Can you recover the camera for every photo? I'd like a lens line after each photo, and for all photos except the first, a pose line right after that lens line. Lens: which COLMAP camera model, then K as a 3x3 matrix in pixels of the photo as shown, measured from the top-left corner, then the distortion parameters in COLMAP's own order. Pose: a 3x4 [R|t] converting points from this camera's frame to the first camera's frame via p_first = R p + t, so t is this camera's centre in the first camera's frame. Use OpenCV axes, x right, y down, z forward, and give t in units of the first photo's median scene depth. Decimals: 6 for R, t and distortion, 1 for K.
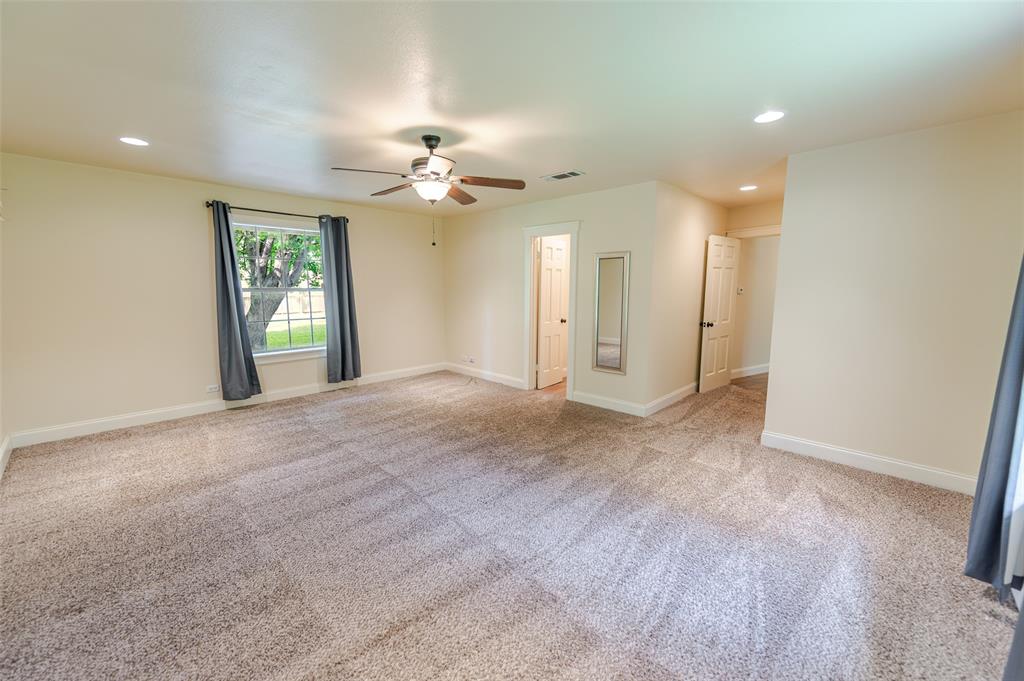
lens RADIAL K [[411.7, 0, 514.3], [0, 411.7, 336.5], [0, 0, 1]] dist [0.017222, -0.000158]
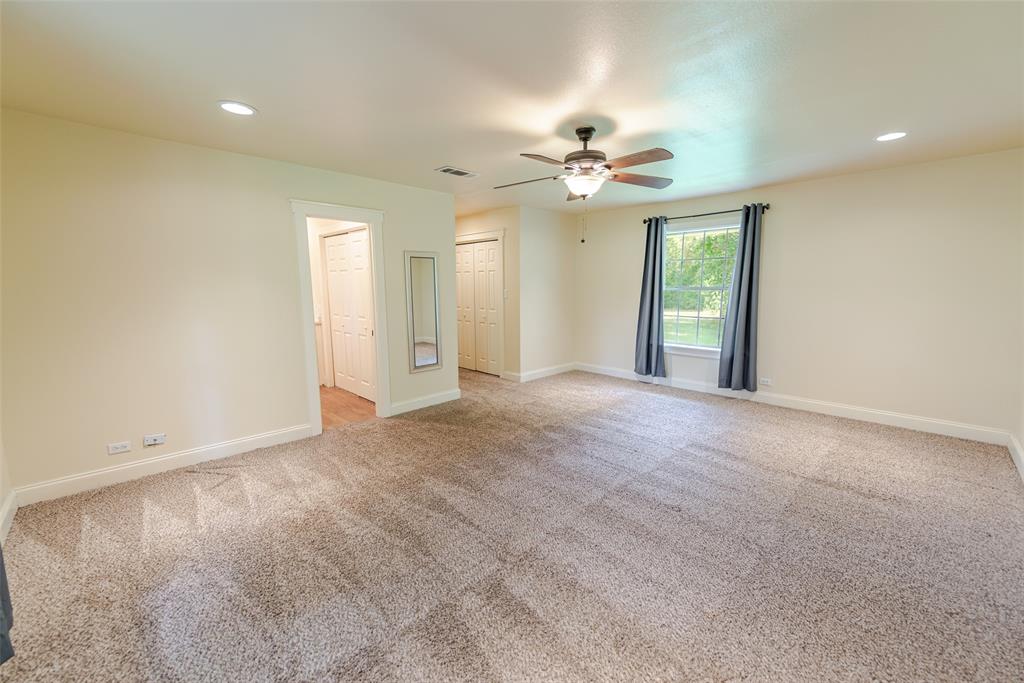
lens RADIAL K [[411.7, 0, 514.3], [0, 411.7, 337.5], [0, 0, 1]] dist [0.017222, -0.000158]
pose [[0.017518, -0.131439, 0.991170, -0.981165], [0.129311, 0.983294, 0.128109, -0.121733], [-0.991449, 0.125925, 0.034221, 0.960330]]
